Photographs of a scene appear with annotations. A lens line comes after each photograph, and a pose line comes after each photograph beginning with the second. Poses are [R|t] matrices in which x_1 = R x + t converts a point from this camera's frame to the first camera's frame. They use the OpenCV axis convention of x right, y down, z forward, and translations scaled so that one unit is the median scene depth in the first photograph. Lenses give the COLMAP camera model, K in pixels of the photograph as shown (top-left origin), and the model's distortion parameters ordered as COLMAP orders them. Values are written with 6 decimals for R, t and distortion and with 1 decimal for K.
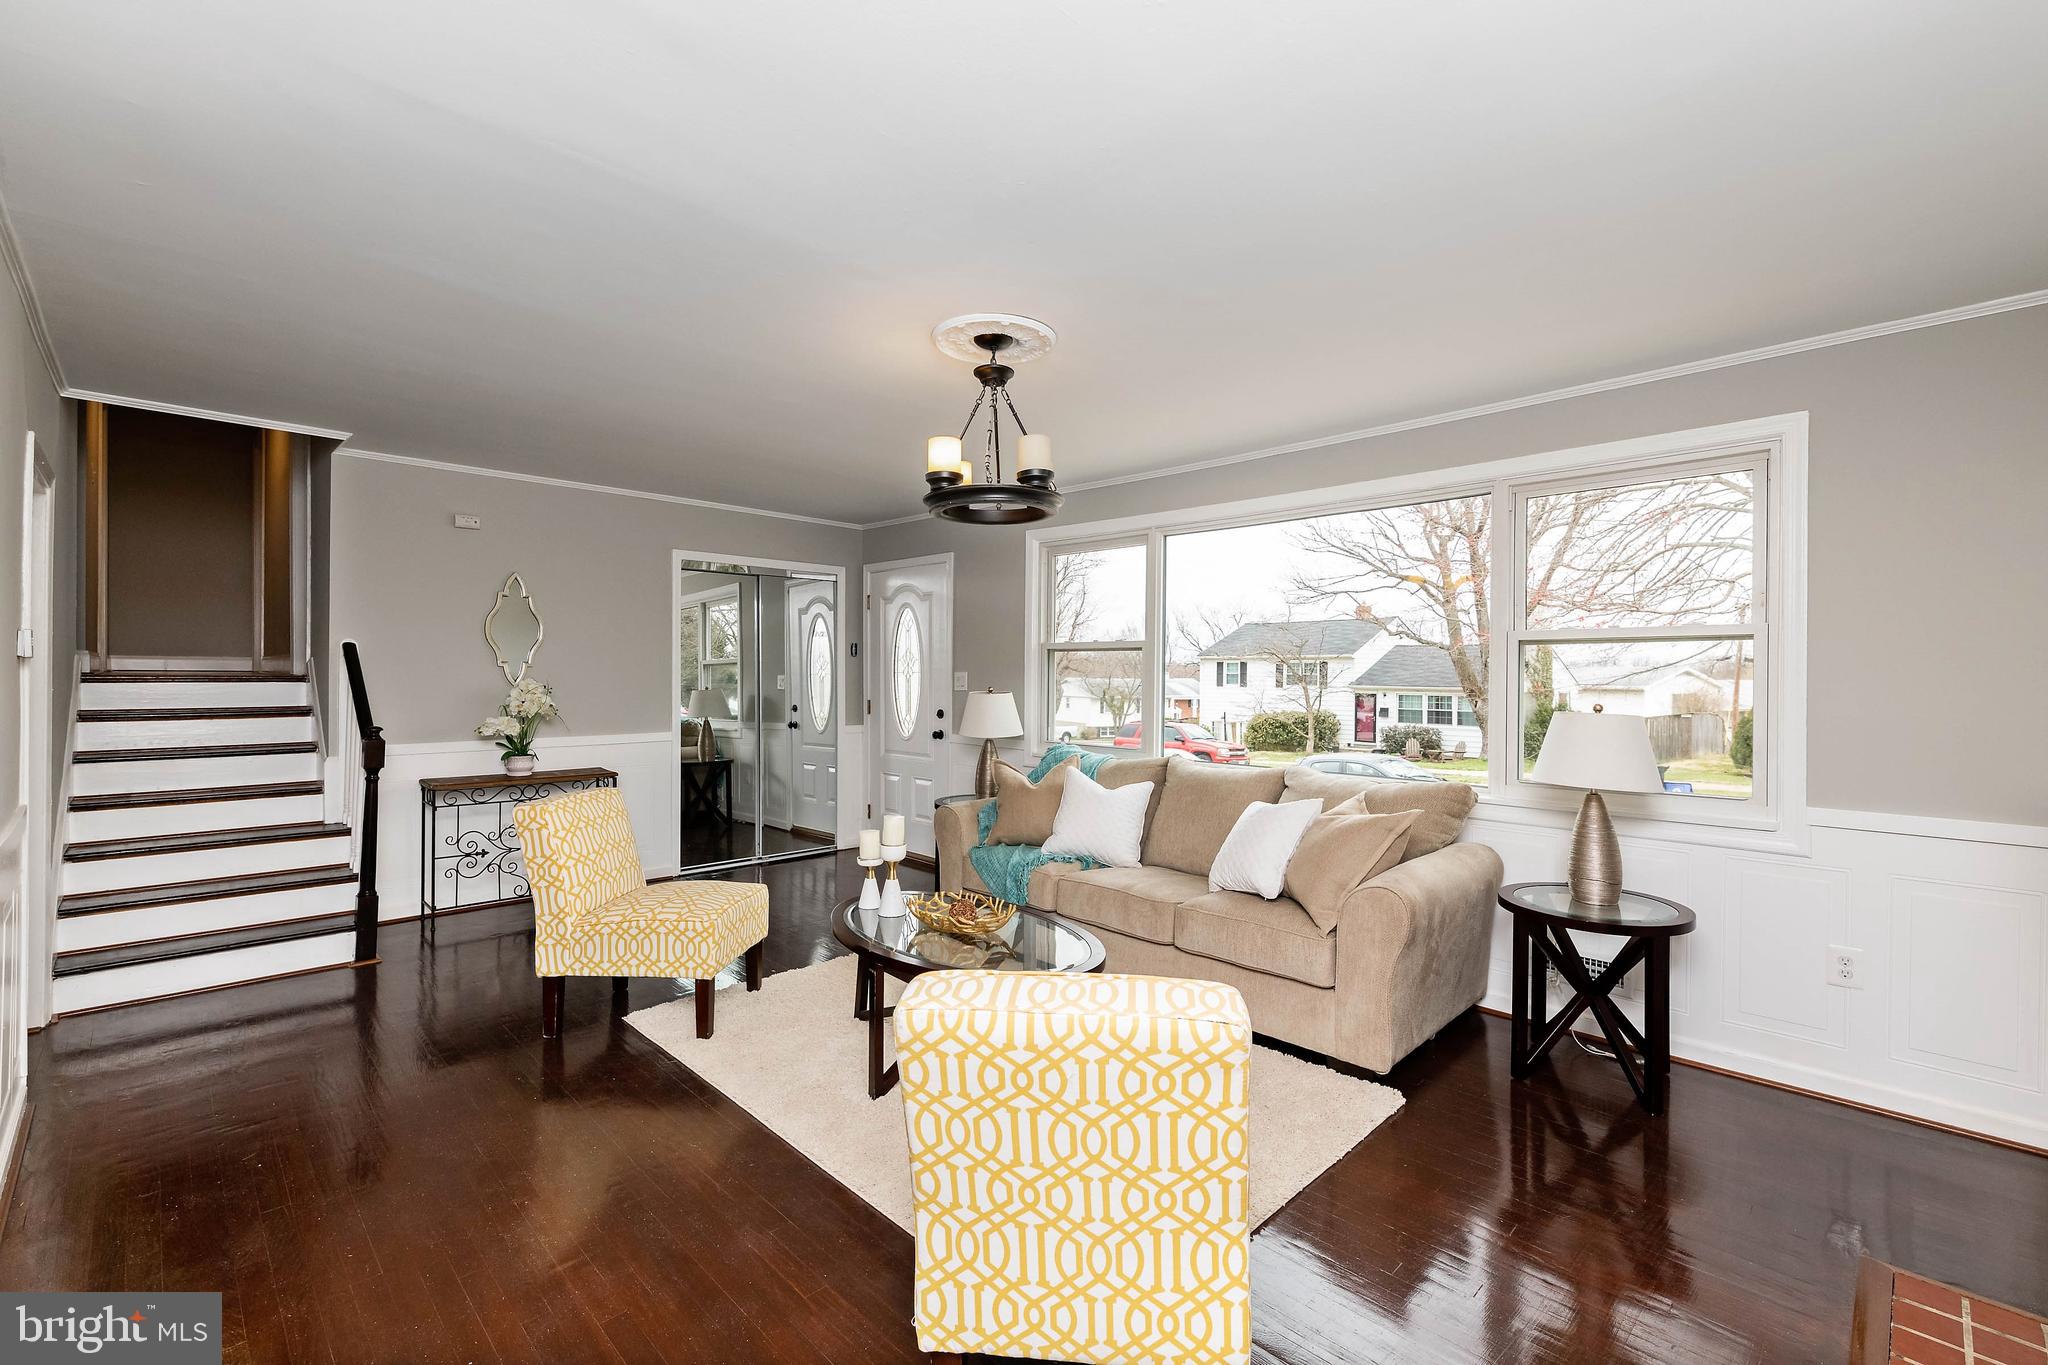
lens RADIAL K [[878.5, 0, 1017.7], [0, 878.5, 673.1], [0, 0, 1]] dist [-0.001679, -0.000389]
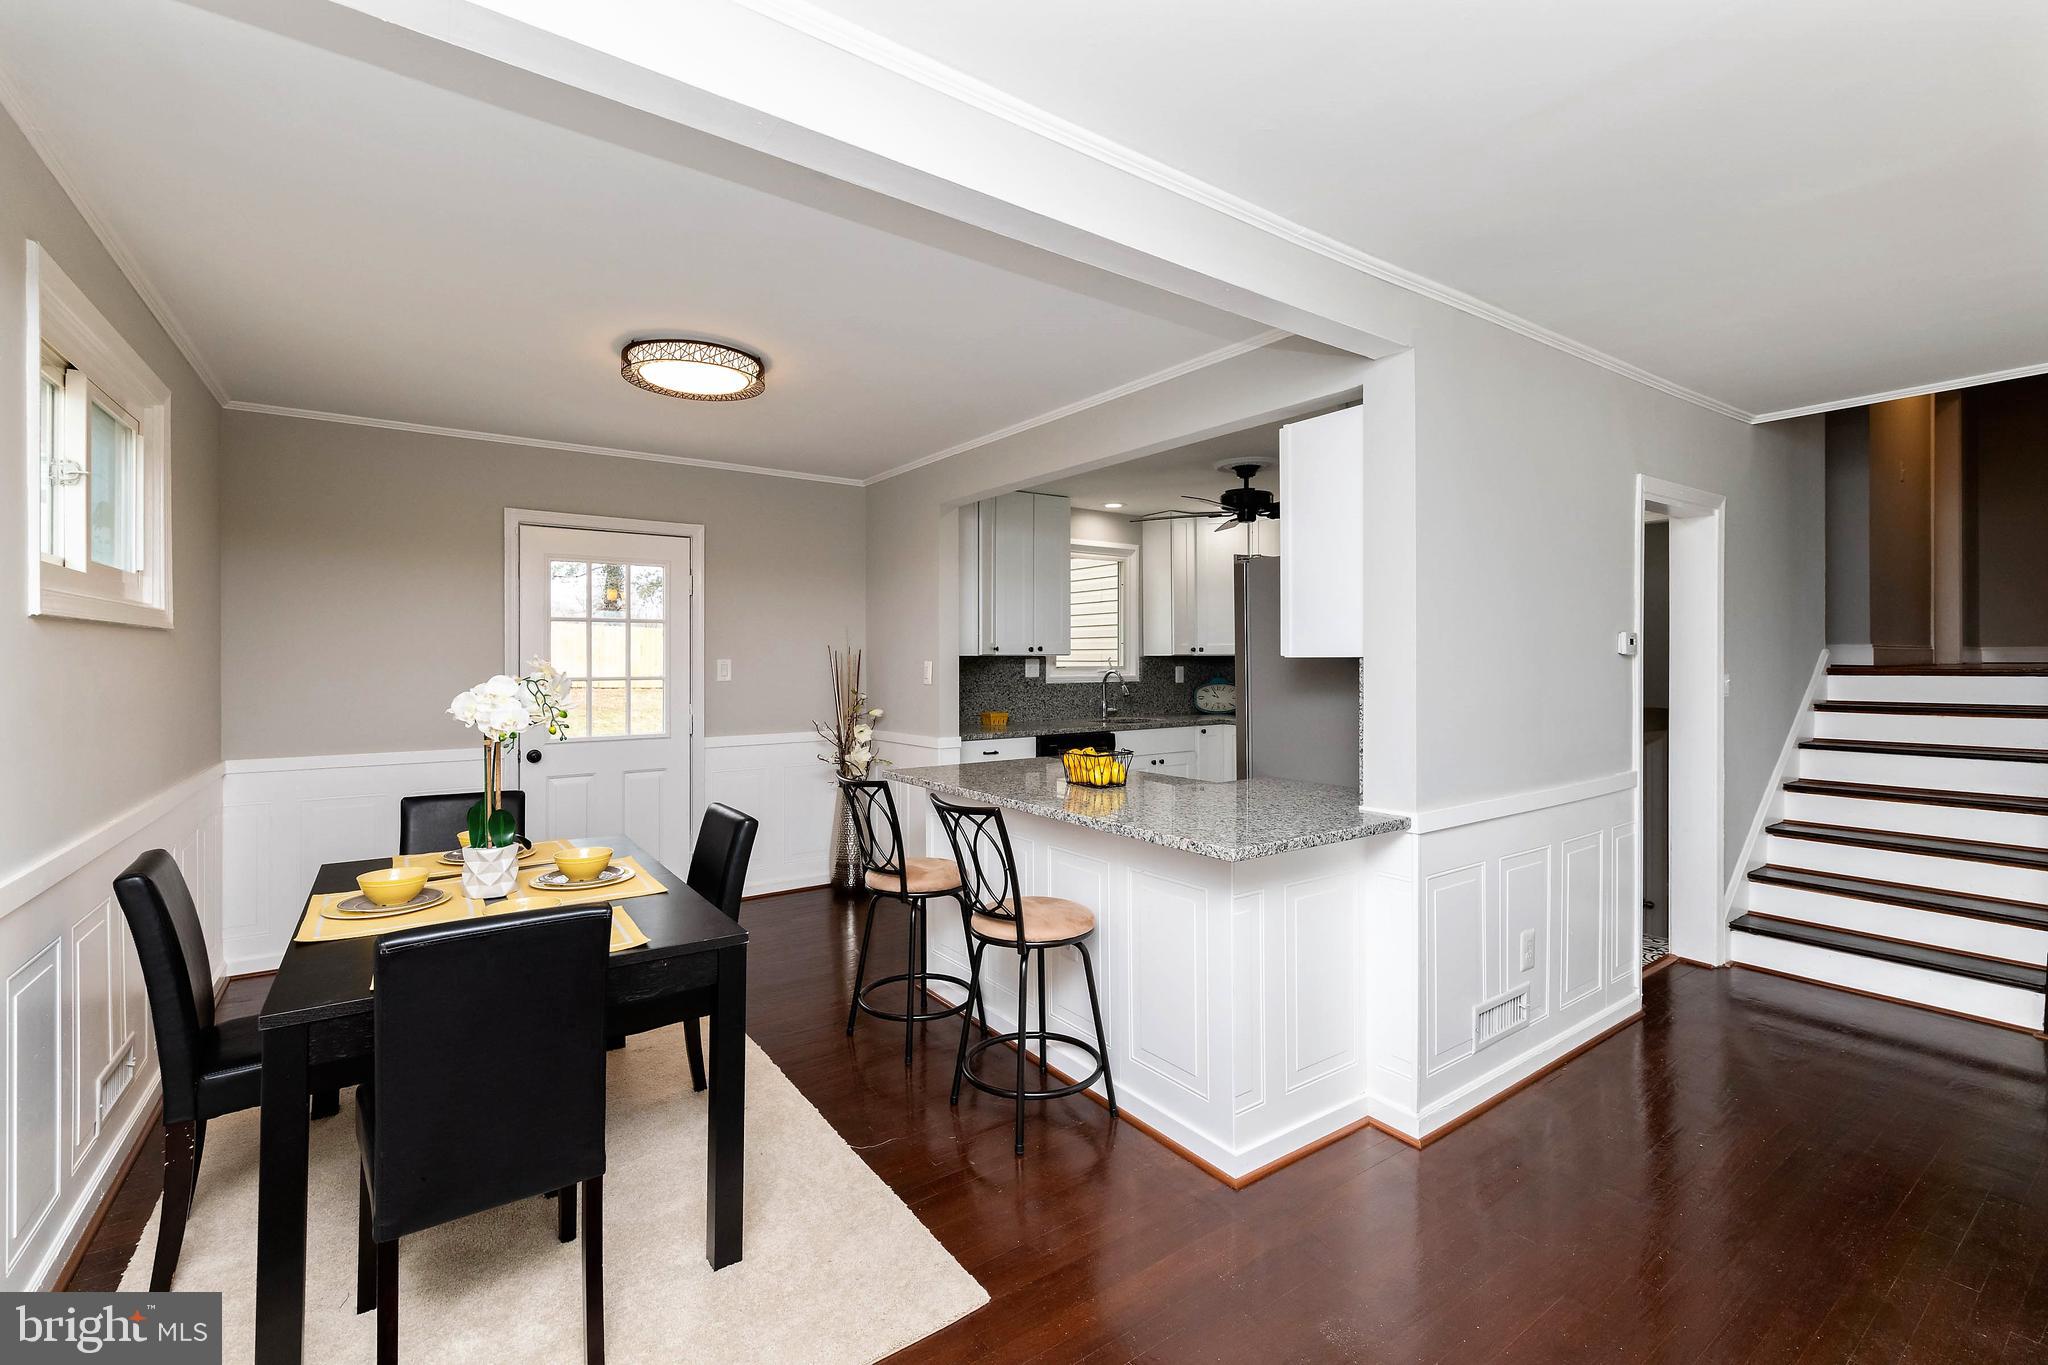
lens RADIAL K [[878.5, 0, 1017.7], [0, 878.5, 673.1], [0, 0, 1]] dist [-0.001679, -0.000389]
pose [[-0.152235, 0.016500, -0.988207, 0.168728], [0.000180, 0.999861, 0.016667, -0.010103], [0.988344, 0.002359, -0.152217, 0.212113]]
